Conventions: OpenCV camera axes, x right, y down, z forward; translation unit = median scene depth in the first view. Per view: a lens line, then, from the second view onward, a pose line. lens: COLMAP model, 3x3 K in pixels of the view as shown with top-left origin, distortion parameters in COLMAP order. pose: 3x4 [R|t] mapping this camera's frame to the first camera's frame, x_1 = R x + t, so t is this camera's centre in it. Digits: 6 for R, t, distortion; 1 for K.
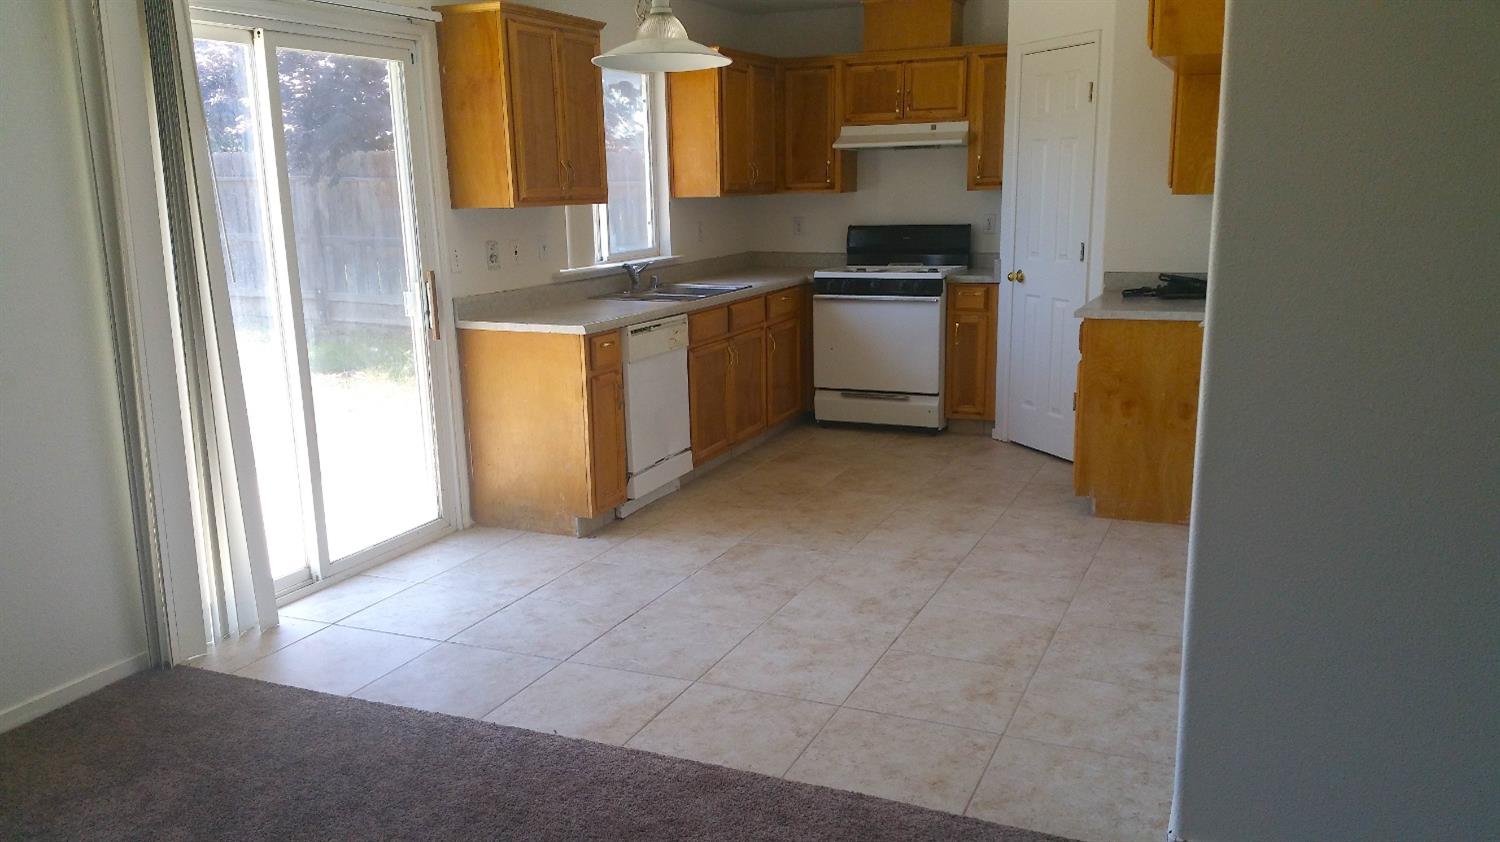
lens RADIAL K [[1194.5, 0, 746.2], [0, 1194.5, 469.4], [0, 0, 1]] dist [0.062792, -0.007829]
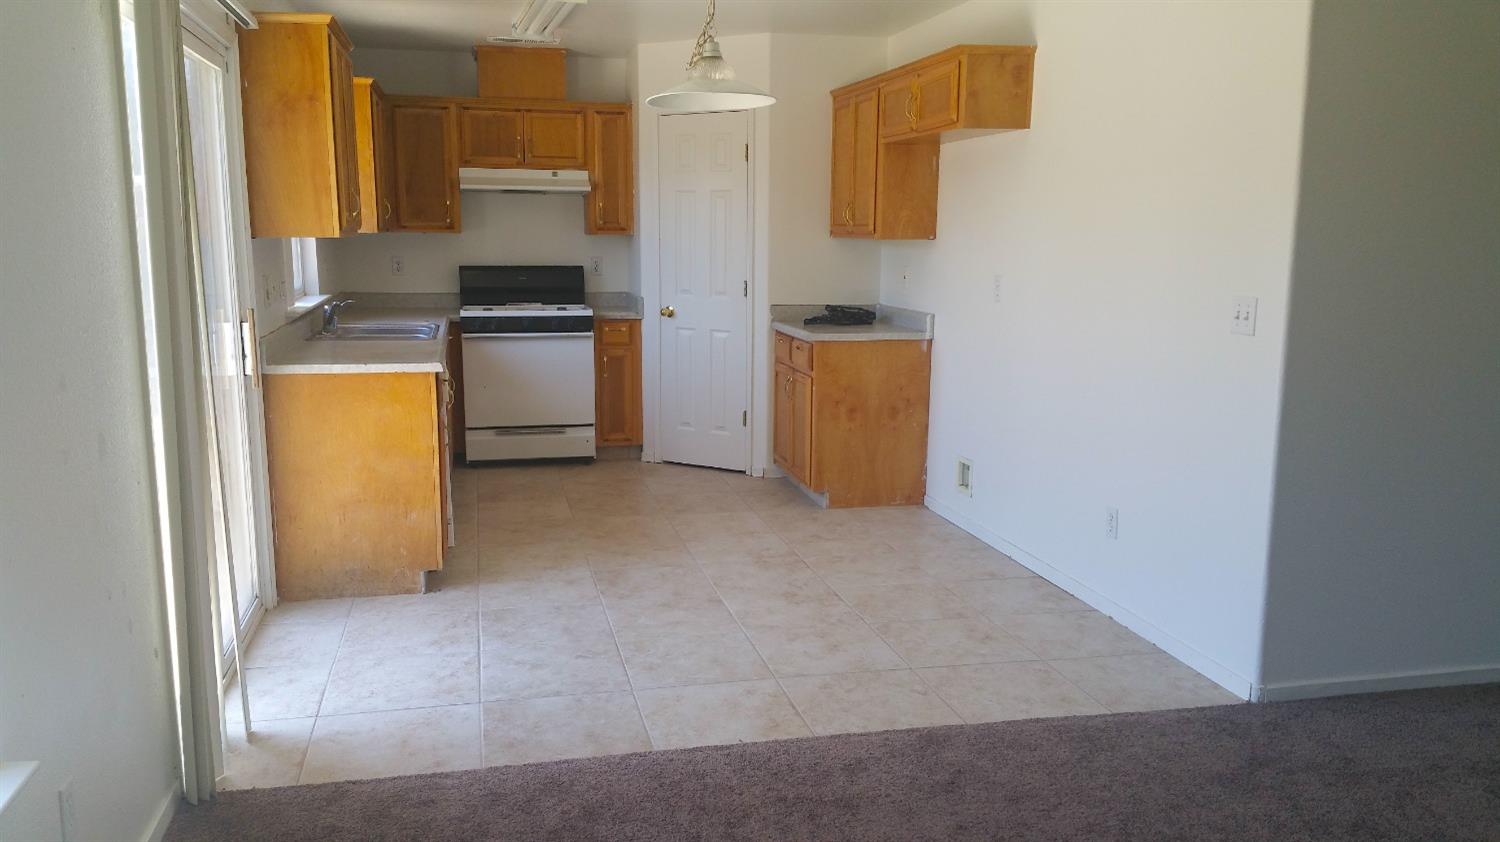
lens RADIAL K [[1211.6, 0, 716.6], [0, 1211.6, 443.9], [0, 0, 1]] dist [0.135243, -0.290099]
pose [[0.803235, -0.080624, 0.590181, -0.451078], [0.120145, 0.992363, -0.027952, -0.003287], [-0.583421, 0.093359, 0.806787, 0.089260]]
